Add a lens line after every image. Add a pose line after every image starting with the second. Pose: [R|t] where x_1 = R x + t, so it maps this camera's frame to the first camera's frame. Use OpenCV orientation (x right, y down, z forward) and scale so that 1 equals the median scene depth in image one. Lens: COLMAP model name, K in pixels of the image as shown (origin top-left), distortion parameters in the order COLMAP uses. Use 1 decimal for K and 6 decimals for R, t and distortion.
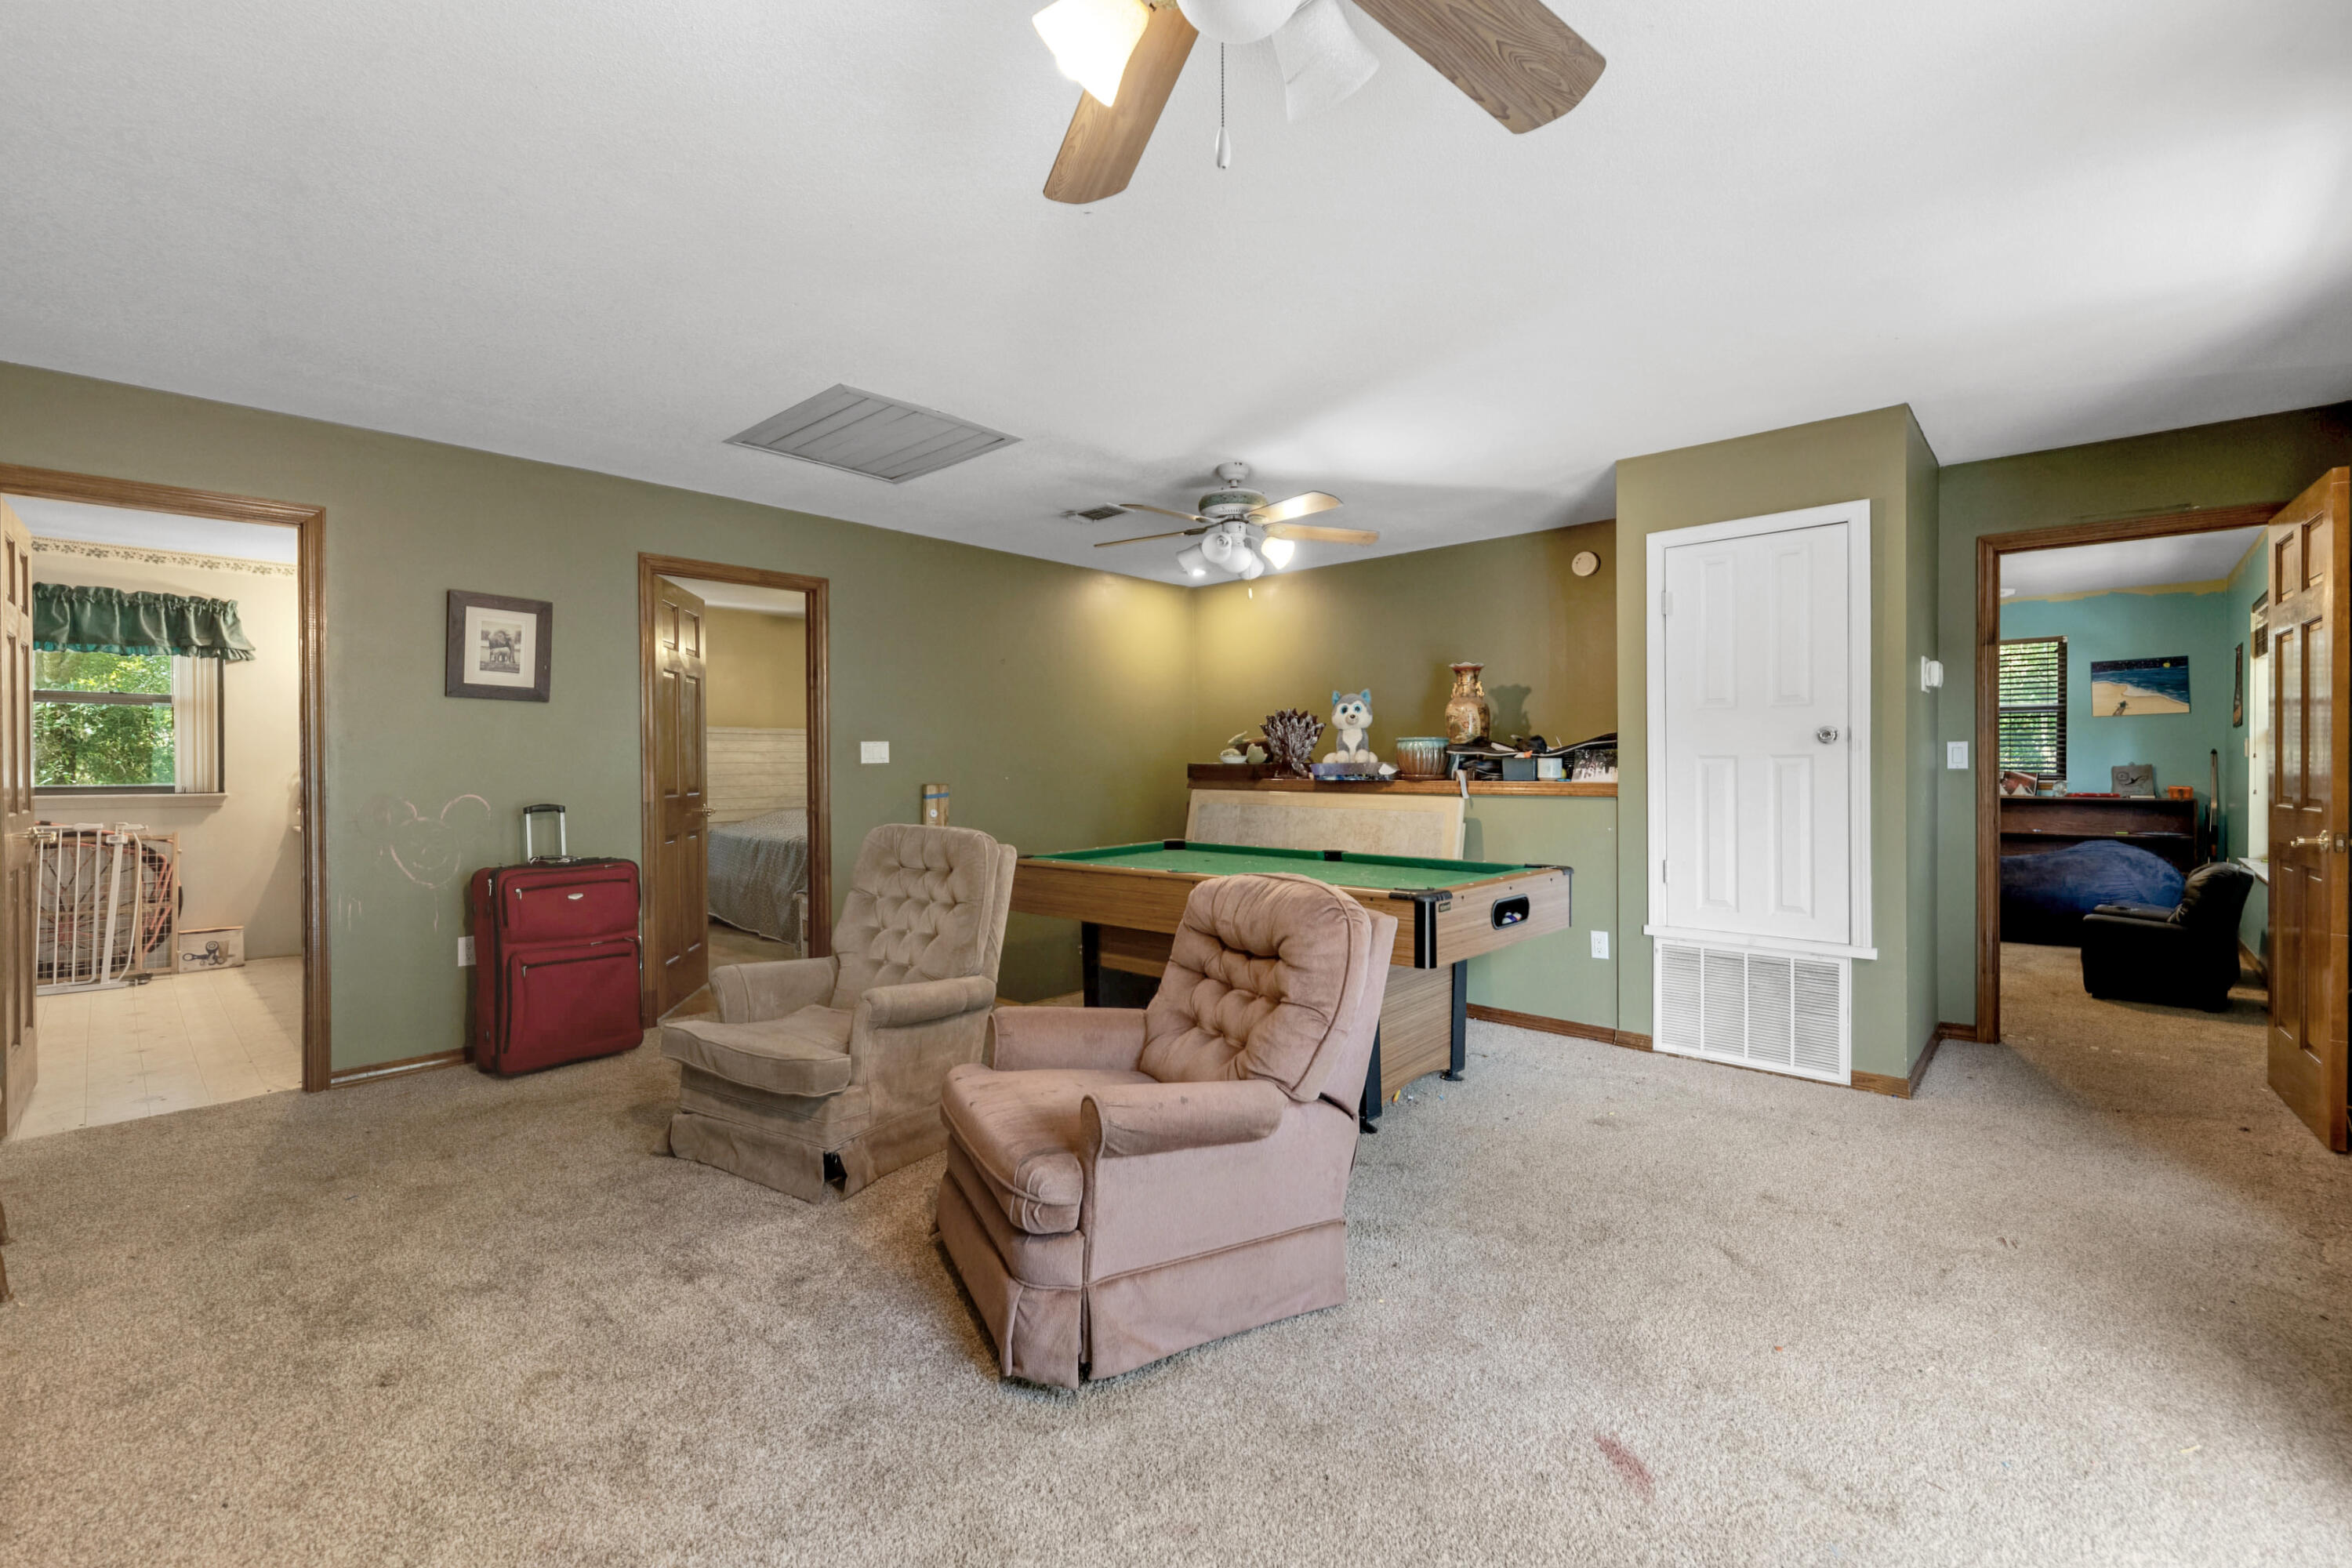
lens RADIAL K [[973.3, 0, 1178.0], [0, 973.3, 772.7], [0, 0, 1]] dist [-0.003842, -0.001328]
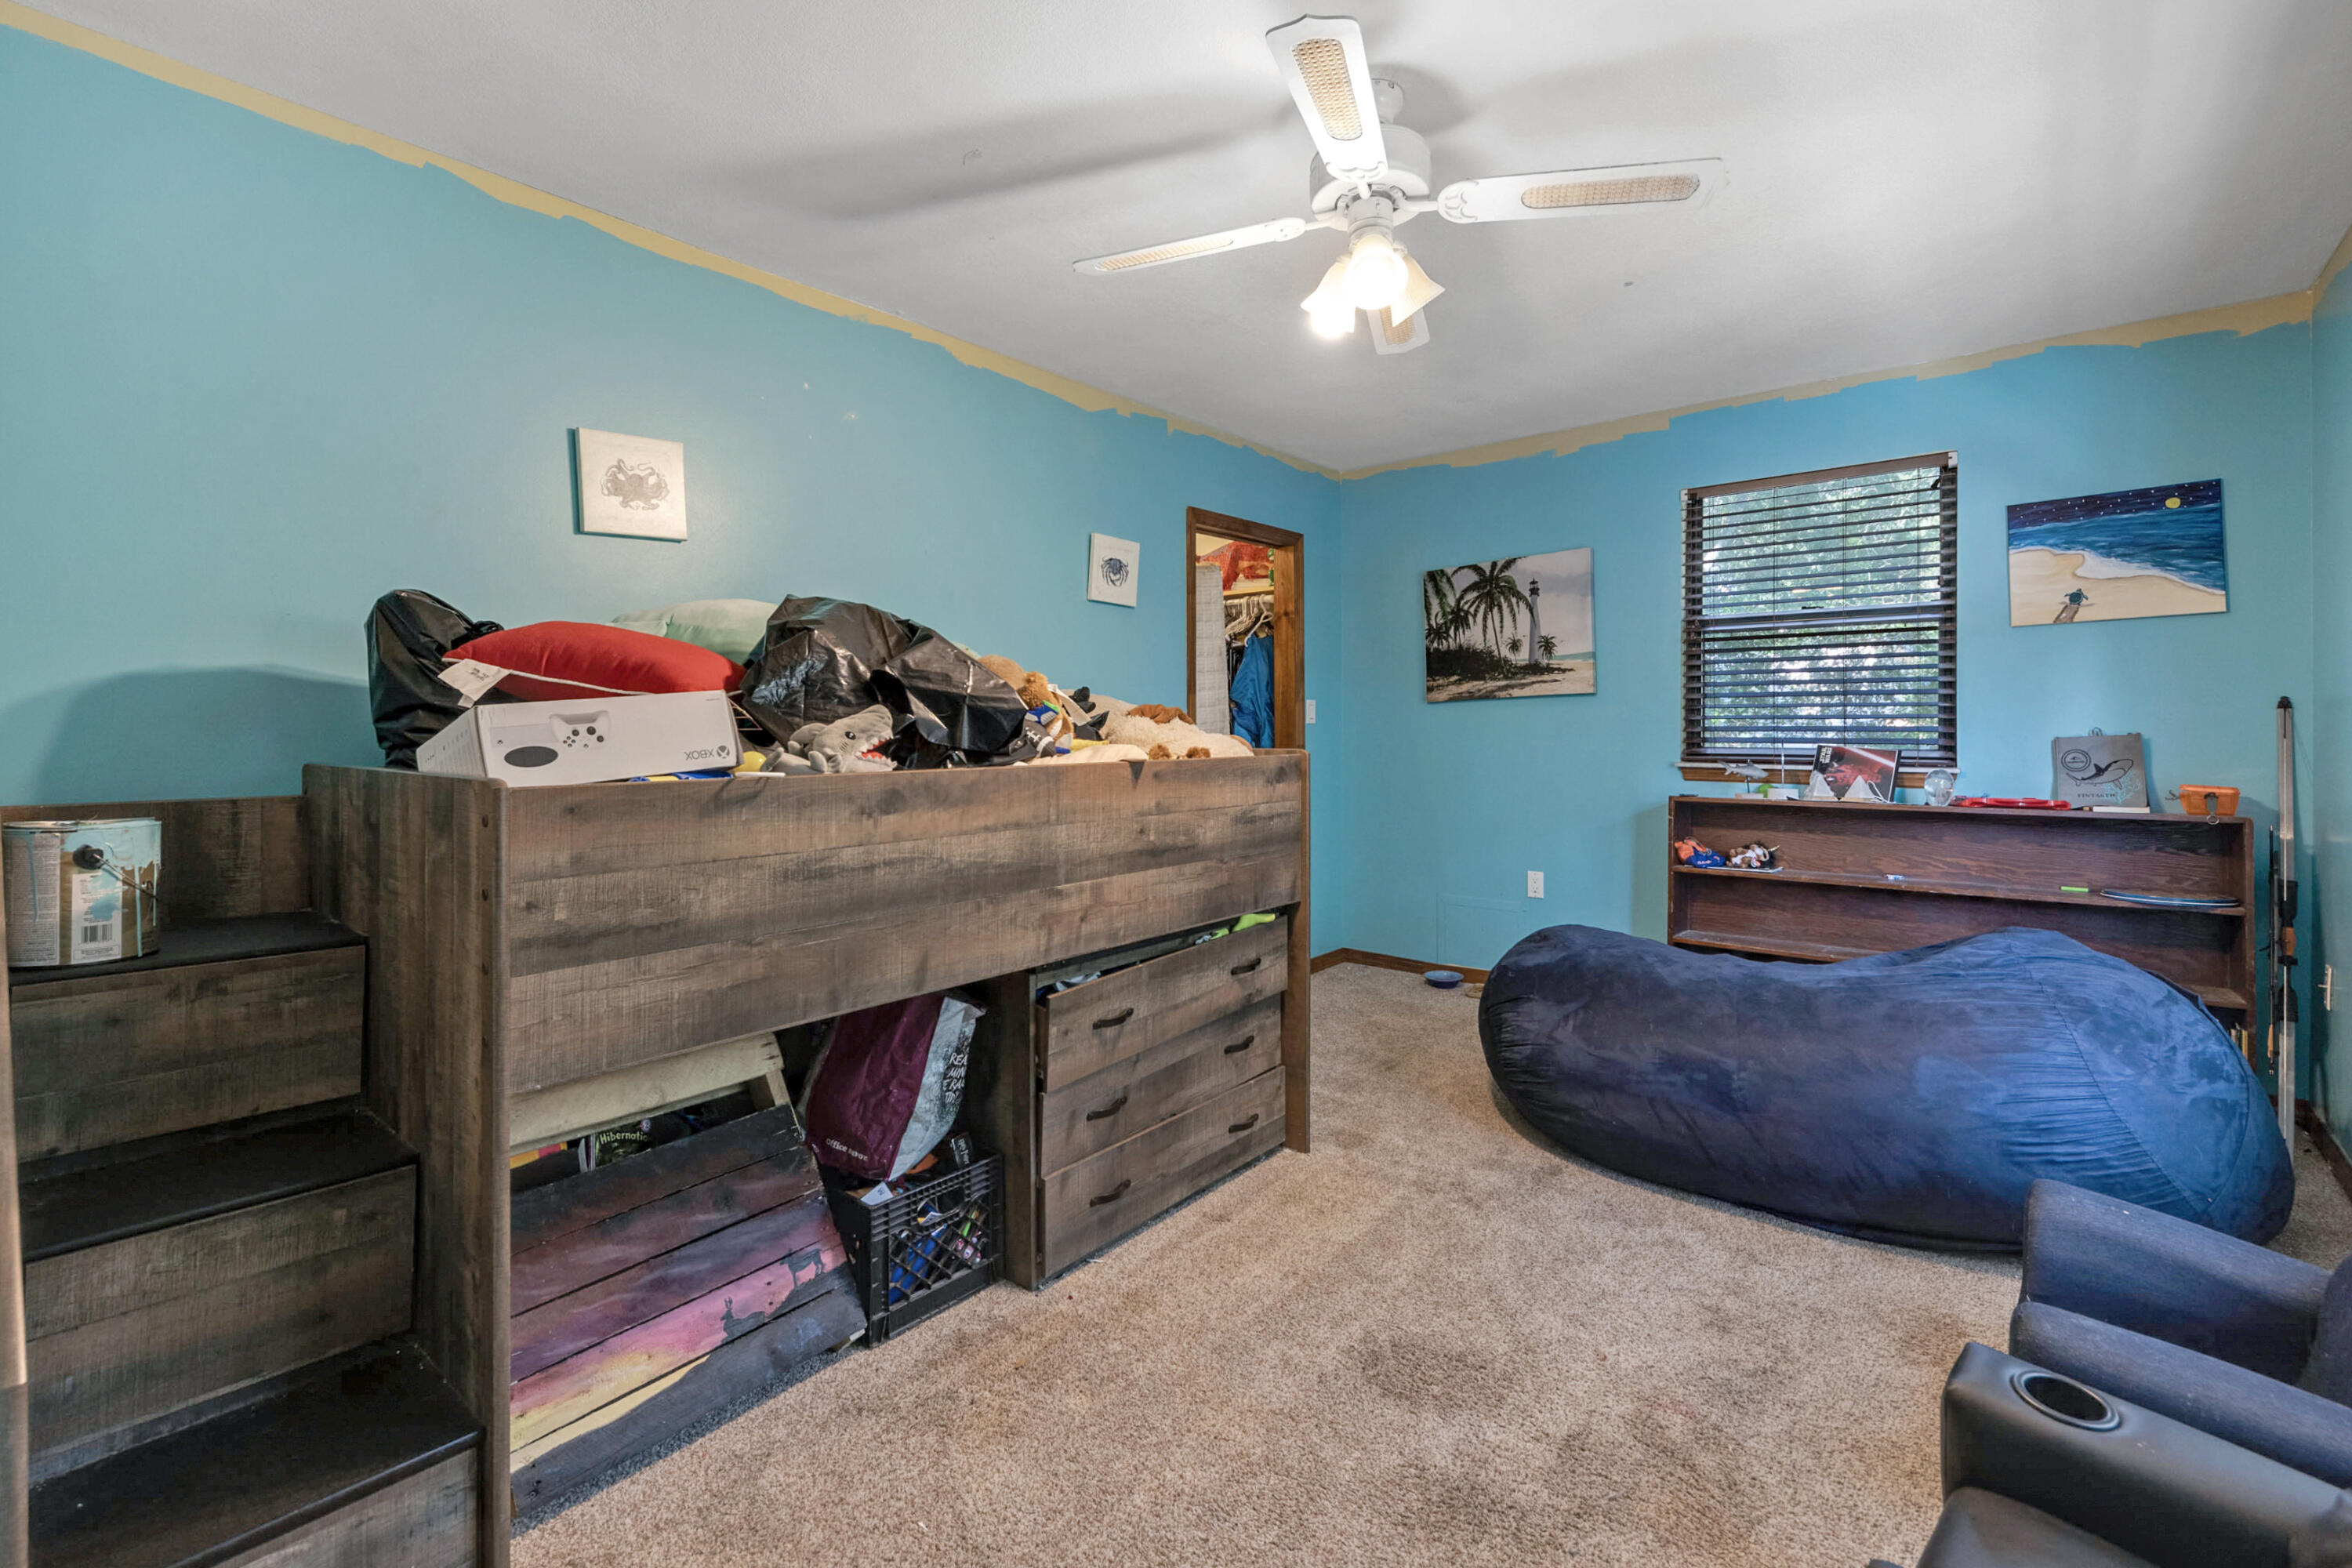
lens RADIAL K [[973.3, 0, 1210.9], [0, 973.3, 725.1], [0, 0, 1]] dist [-0.003842, -0.001328]
pose [[0.999293, 0.002398, 0.037520, 0.565521], [-0.001965, 0.999931, -0.011576, -0.006253], [-0.037545, 0.011494, 0.999229, 0.574443]]
